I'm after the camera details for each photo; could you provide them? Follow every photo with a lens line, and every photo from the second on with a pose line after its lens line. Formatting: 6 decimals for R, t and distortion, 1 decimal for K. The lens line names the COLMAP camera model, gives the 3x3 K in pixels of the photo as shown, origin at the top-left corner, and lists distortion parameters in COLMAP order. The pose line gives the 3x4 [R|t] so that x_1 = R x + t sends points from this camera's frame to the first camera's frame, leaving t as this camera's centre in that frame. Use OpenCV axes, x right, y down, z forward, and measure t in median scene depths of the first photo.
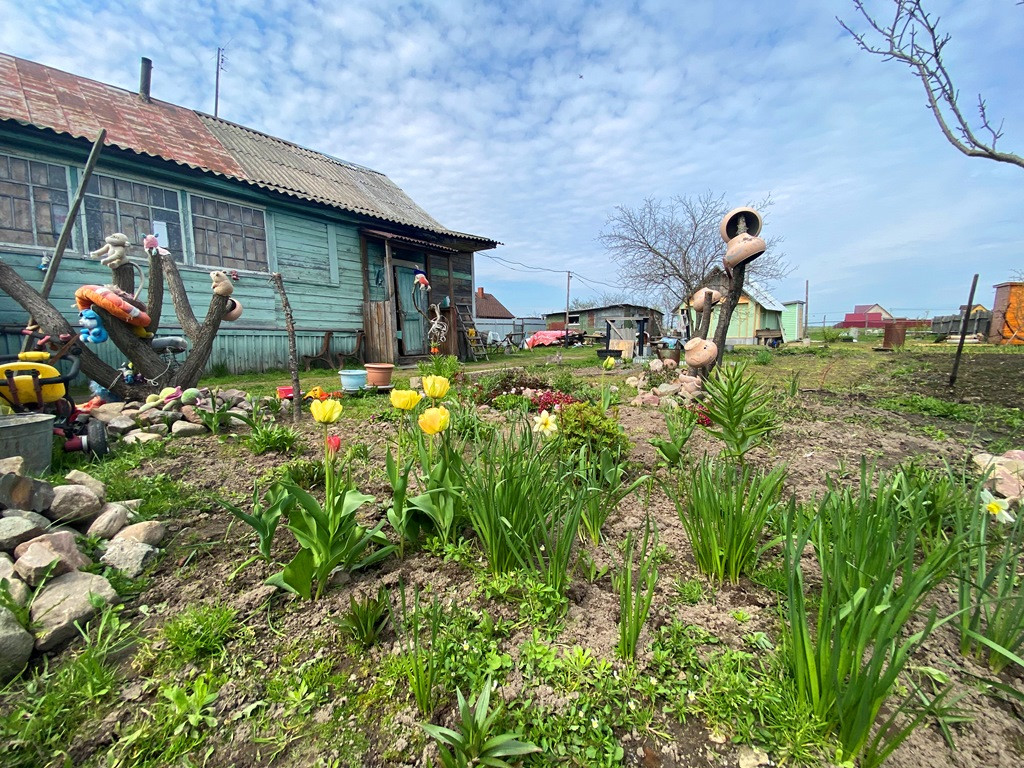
lens RADIAL K [[412.5, 0, 512.0], [0, 412.5, 384.0], [0, 0, 1]] dist [0.026570, -0.022065]
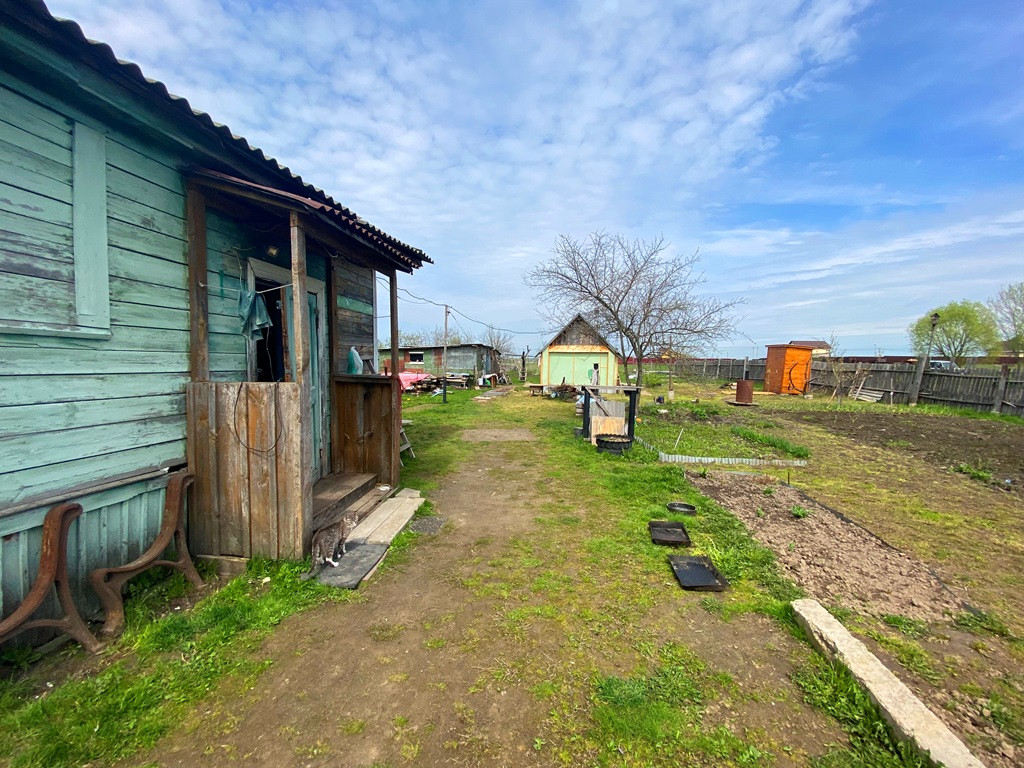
lens RADIAL K [[412.5, 0, 512.0], [0, 412.5, 384.0], [0, 0, 1]] dist [0.026570, -0.022065]
pose [[0.878688, 0.001223, 0.477394, -0.291278], [0.028715, 0.998051, -0.055409, -0.168941], [-0.476531, 0.062395, 0.876940, 0.579189]]
